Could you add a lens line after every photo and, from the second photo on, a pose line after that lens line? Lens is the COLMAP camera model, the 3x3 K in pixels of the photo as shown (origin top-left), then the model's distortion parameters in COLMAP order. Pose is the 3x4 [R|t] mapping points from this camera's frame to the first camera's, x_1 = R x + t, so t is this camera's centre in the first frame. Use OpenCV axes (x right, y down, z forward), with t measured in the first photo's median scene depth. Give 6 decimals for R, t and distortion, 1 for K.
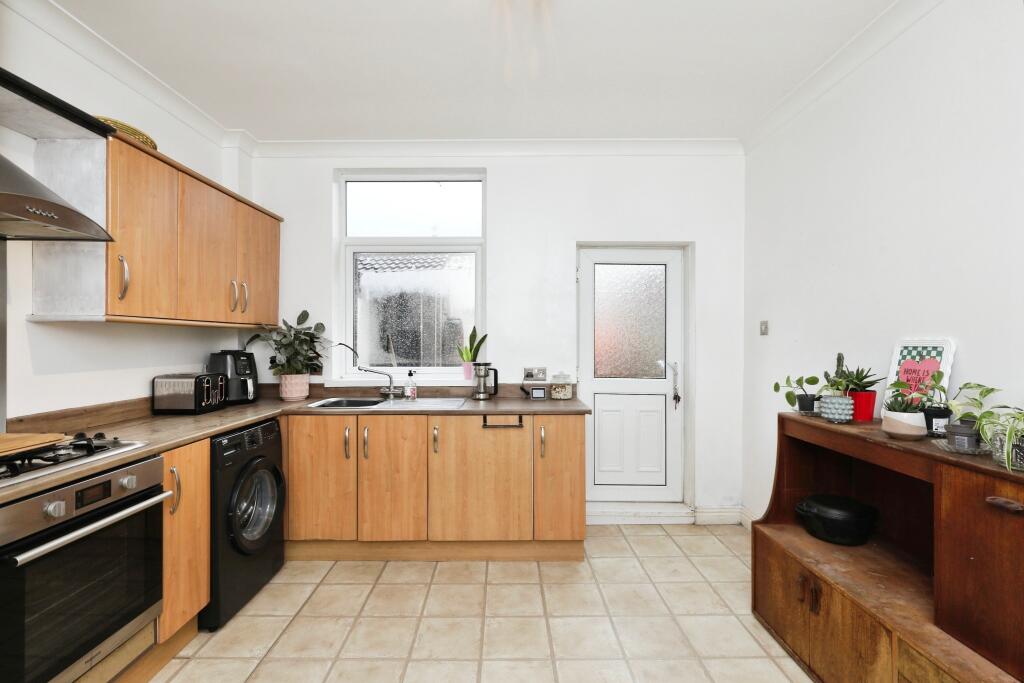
lens RADIAL K [[483.6, 0, 508.7], [0, 483.6, 339.2], [0, 0, 1]] dist [0.001468, -0.000051]
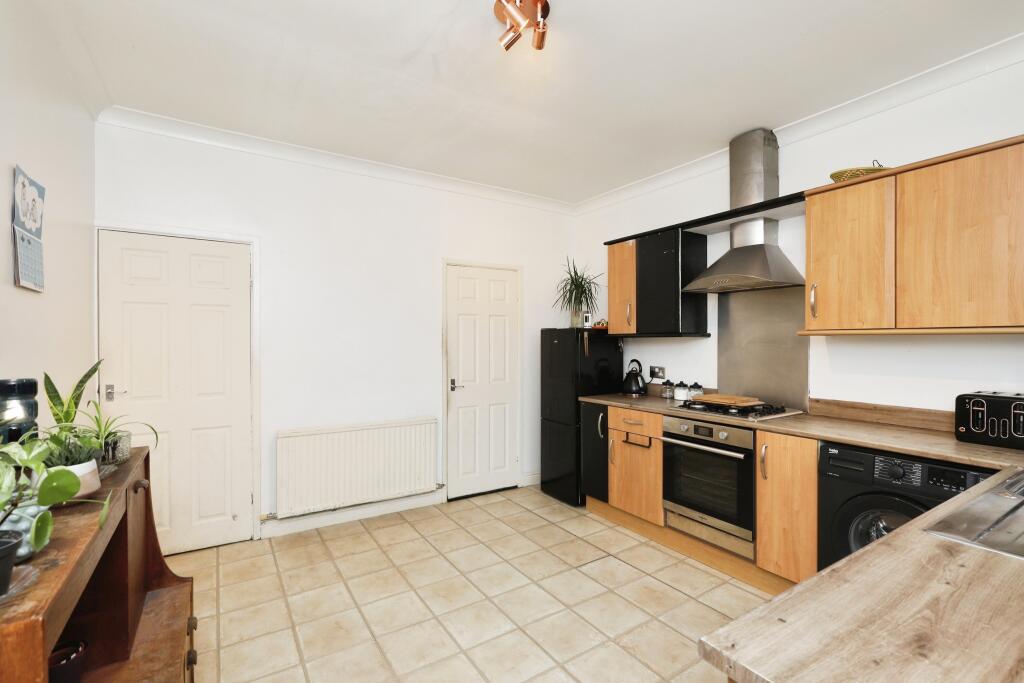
lens RADIAL K [[469.8, 0, 535.8], [0, 469.8, 344.2], [0, 0, 1]] dist [-0.000367, -0.000068]
pose [[-0.828800, 0.004960, -0.559522, 0.376614], [0.003178, 0.999986, 0.004156, -0.013528], [0.559535, 0.001666, -0.828805, 1.170072]]
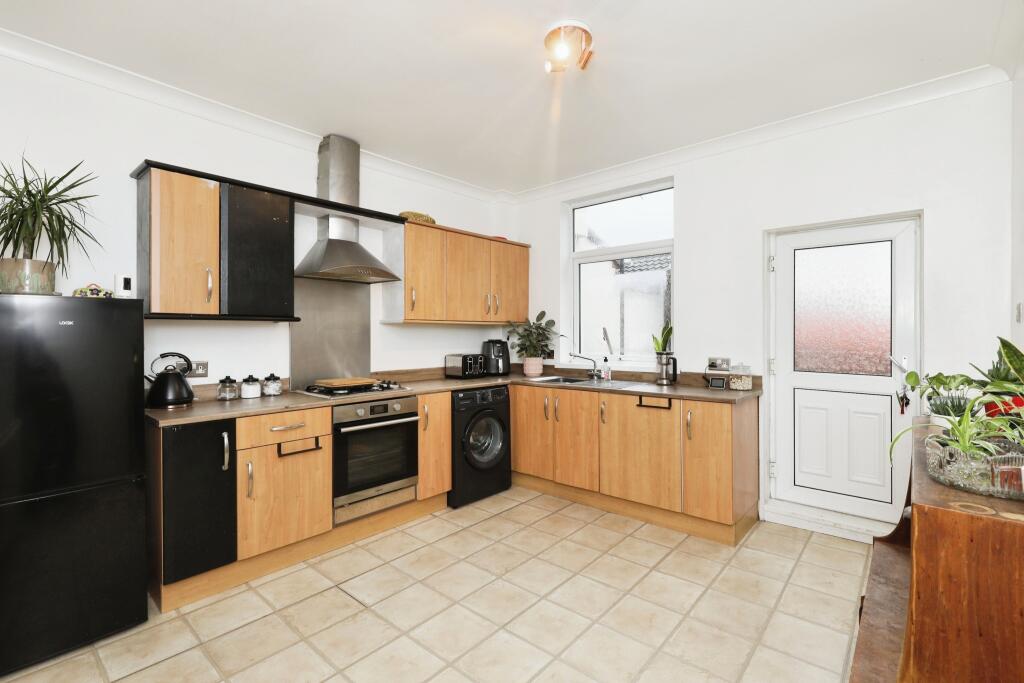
lens RADIAL K [[464.0, 0, 512.5], [0, 464.0, 333.7], [0, 0, 1]] dist [-0.000392, 0.000004]
pose [[0.753716, -0.004071, -0.657187, 0.454741], [0.005895, 0.999982, 0.000566, 0.004054], [0.657173, -0.004301, 0.753727, -0.048338]]
